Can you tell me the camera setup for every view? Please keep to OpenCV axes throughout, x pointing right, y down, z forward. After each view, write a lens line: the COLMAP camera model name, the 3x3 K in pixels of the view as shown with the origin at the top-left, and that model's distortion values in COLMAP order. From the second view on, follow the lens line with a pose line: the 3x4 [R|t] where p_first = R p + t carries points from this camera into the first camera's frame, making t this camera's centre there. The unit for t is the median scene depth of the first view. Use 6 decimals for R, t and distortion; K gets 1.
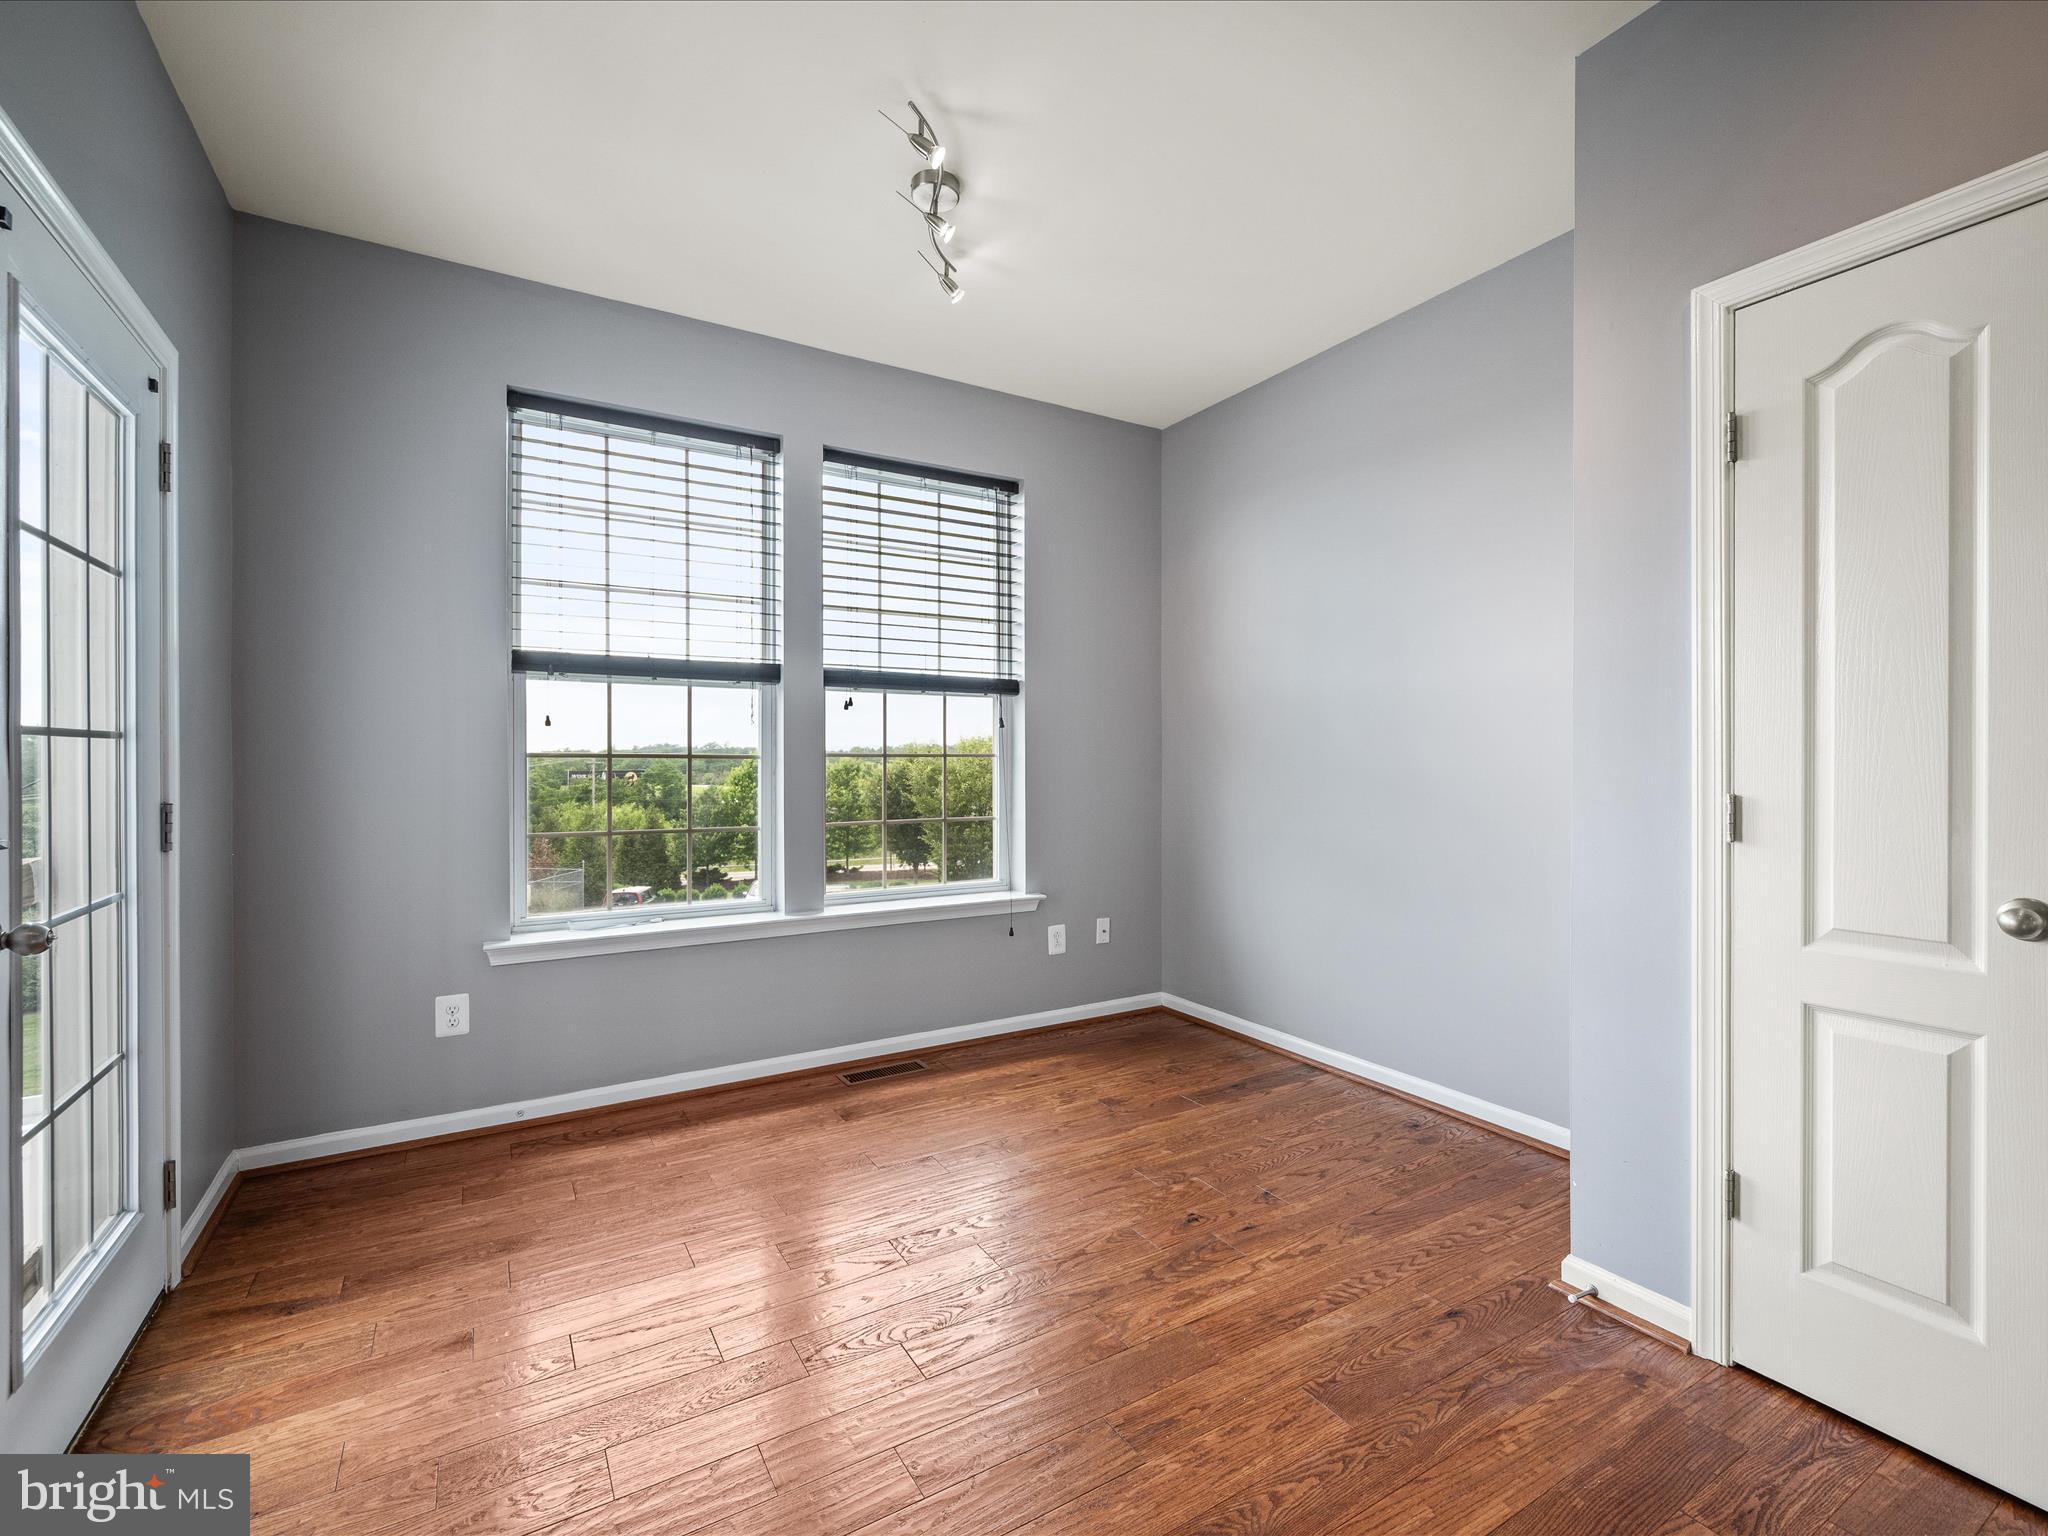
lens RADIAL K [[910.5, 0, 1016.5], [0, 910.5, 766.6], [0, 0, 1]] dist [-0.000676, -0.000069]
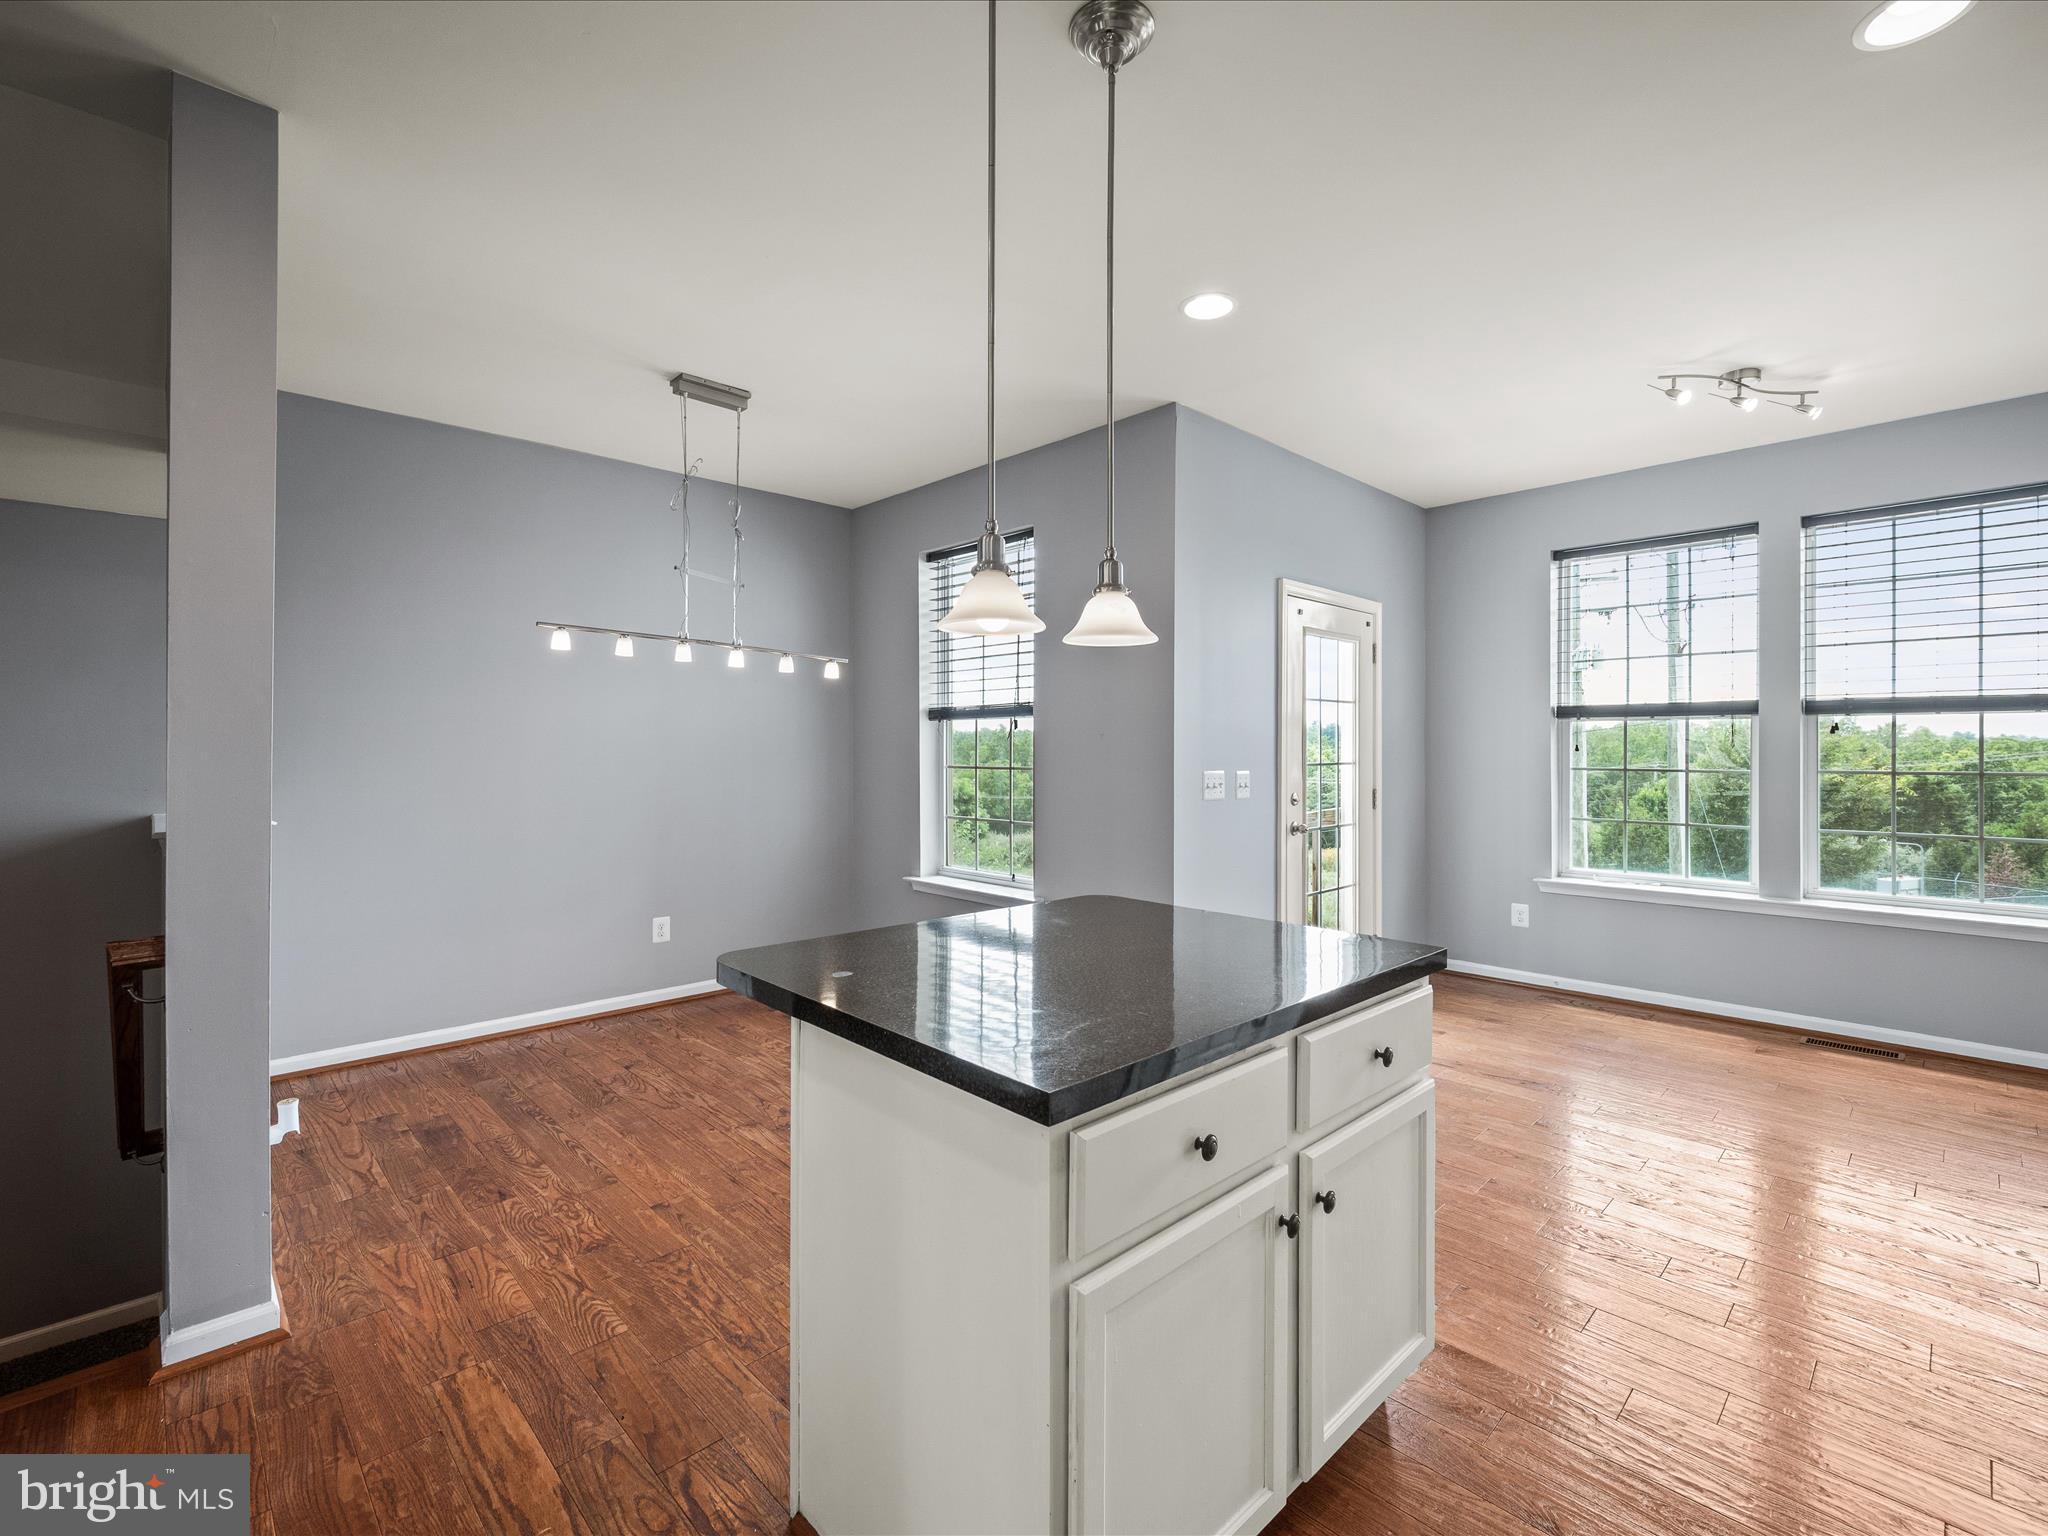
lens RADIAL K [[910.5, 0, 1016.5], [0, 910.5, 766.6], [0, 0, 1]] dist [-0.000676, -0.000069]
pose [[0.210871, 0.019629, -0.977317, 0.854224], [-0.007412, 0.999802, 0.018481, -0.039213], [0.977486, 0.003347, 0.210975, -0.315548]]
